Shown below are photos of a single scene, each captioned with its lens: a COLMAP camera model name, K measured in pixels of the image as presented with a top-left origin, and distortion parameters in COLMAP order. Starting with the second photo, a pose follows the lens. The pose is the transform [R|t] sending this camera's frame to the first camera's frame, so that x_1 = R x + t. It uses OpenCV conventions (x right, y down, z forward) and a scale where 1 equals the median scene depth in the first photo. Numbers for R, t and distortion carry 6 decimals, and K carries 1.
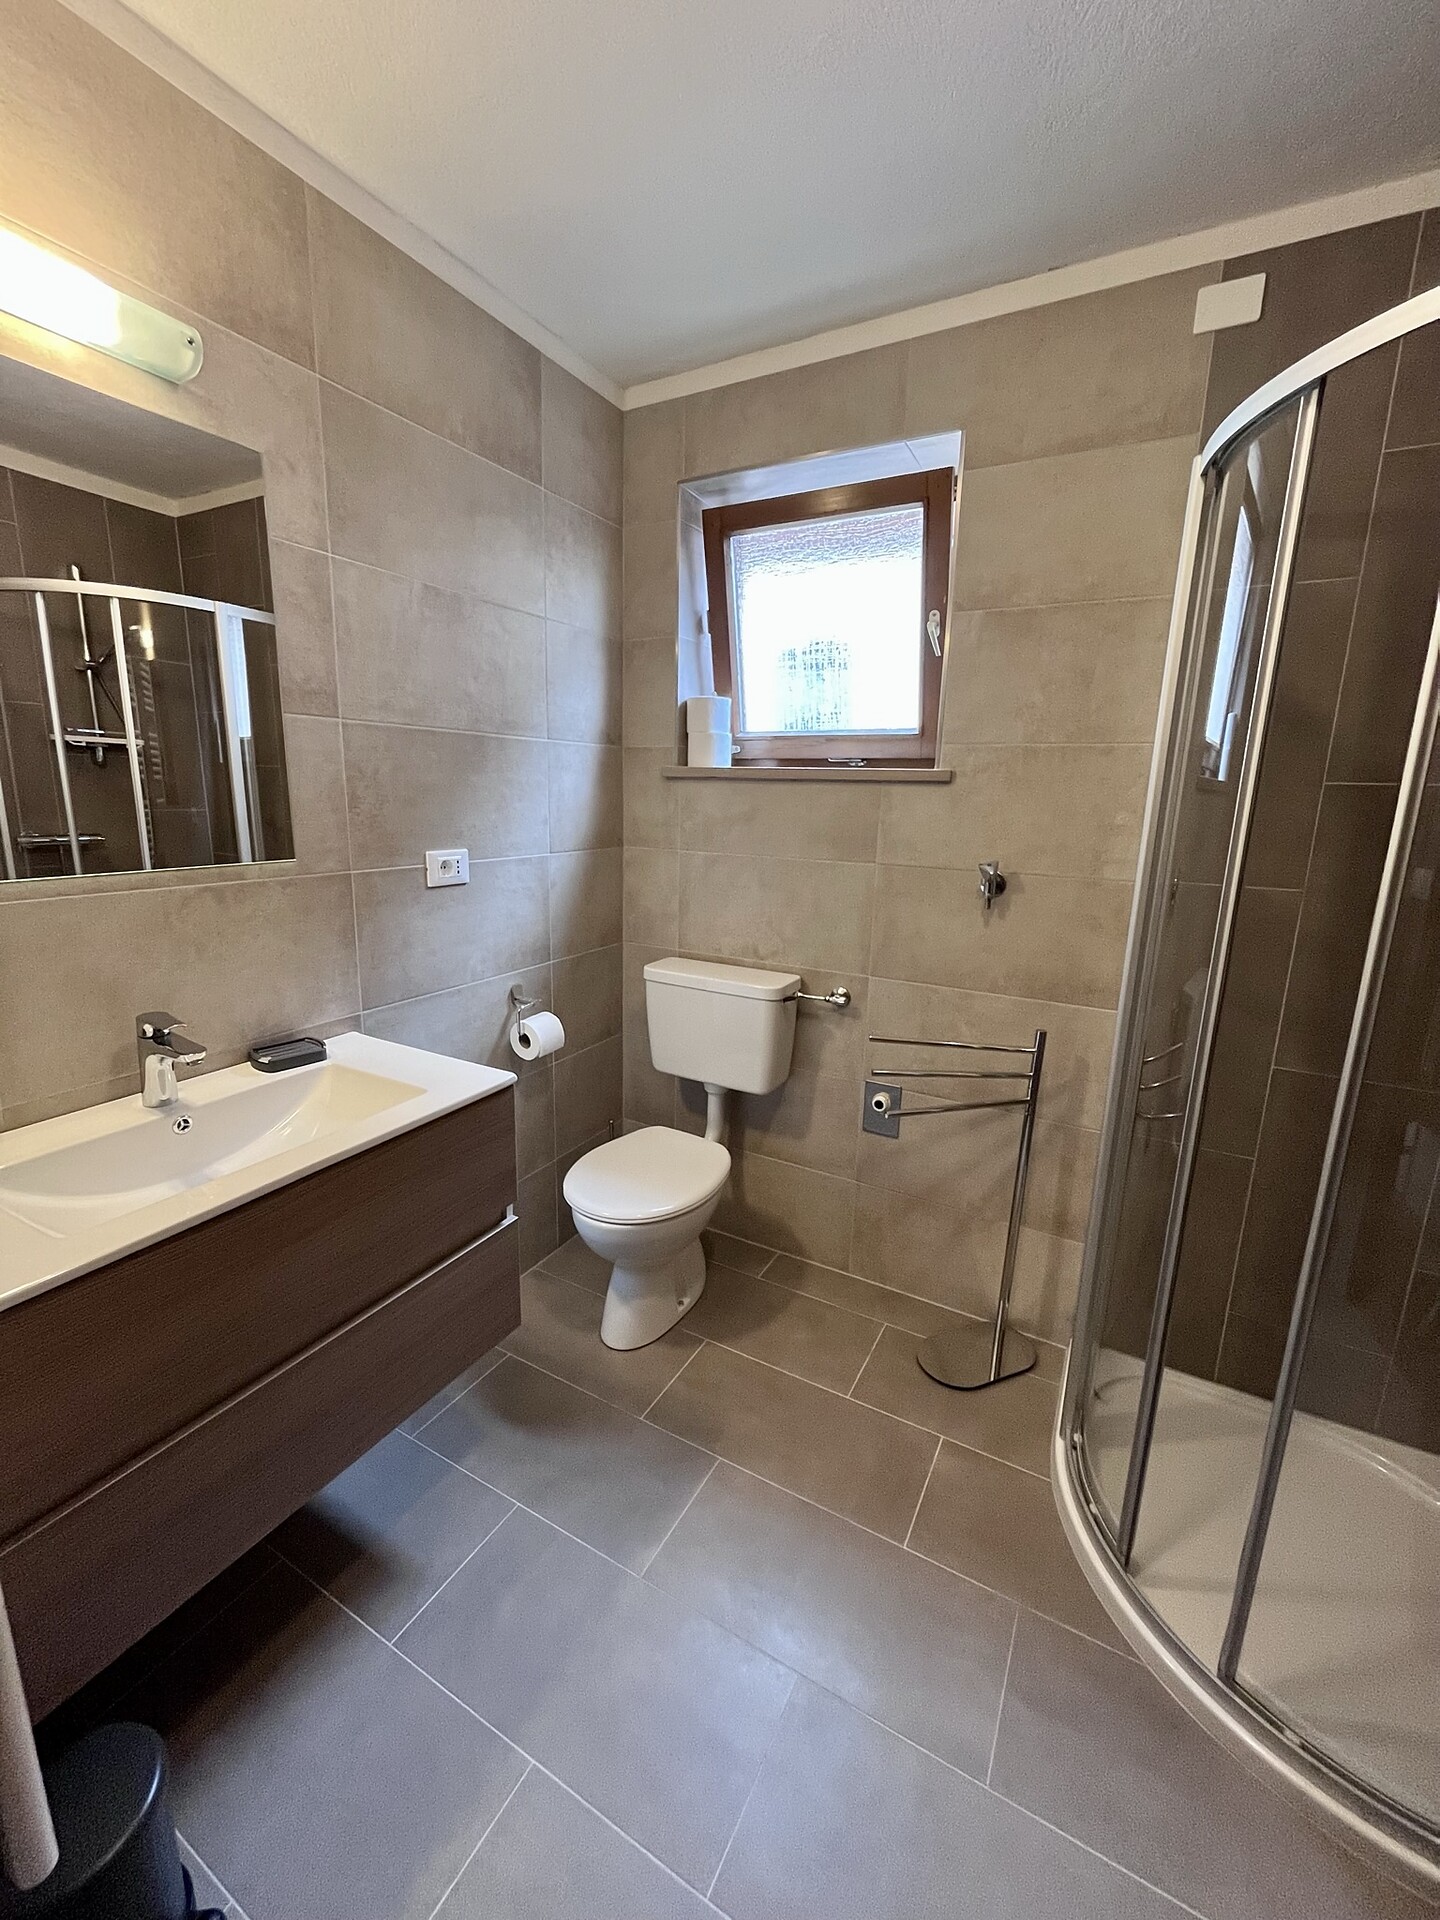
lens RADIAL K [[780.5, 0, 708.9], [0, 780.5, 957.9], [0, 0, 1]] dist [0.004561, -0.000264]
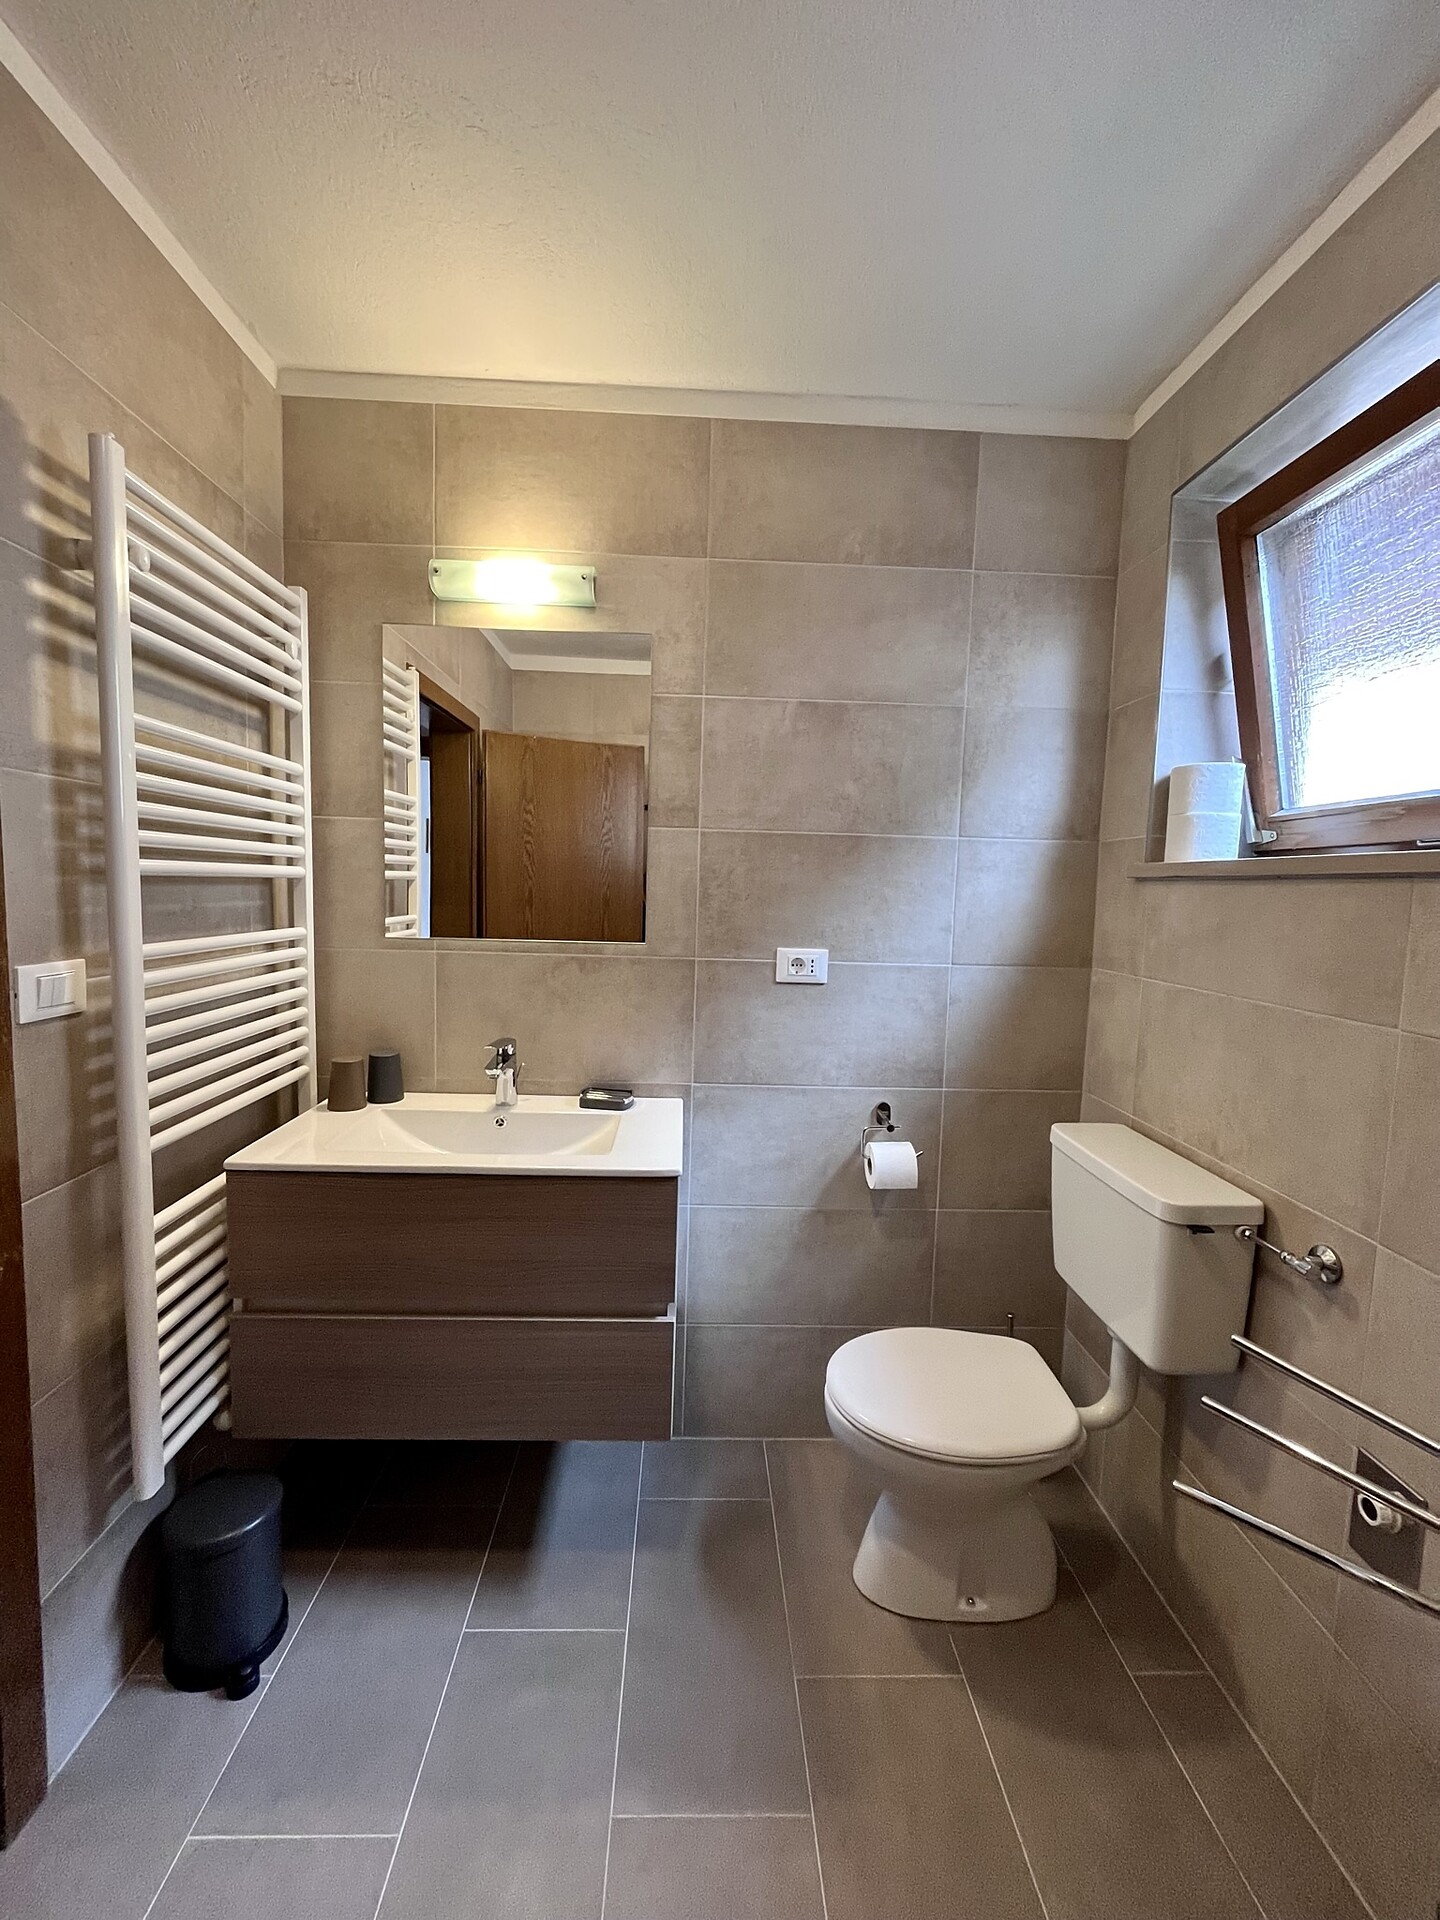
lens RADIAL K [[780.5, 0, 709.6], [0, 780.5, 957.3], [0, 0, 1]] dist [0.004561, -0.000264]
pose [[0.522354, 0.071338, -0.849739, 0.452039], [-0.198717, 0.979243, -0.039946, -0.060709], [0.829251, 0.189723, 0.525688, 0.360525]]
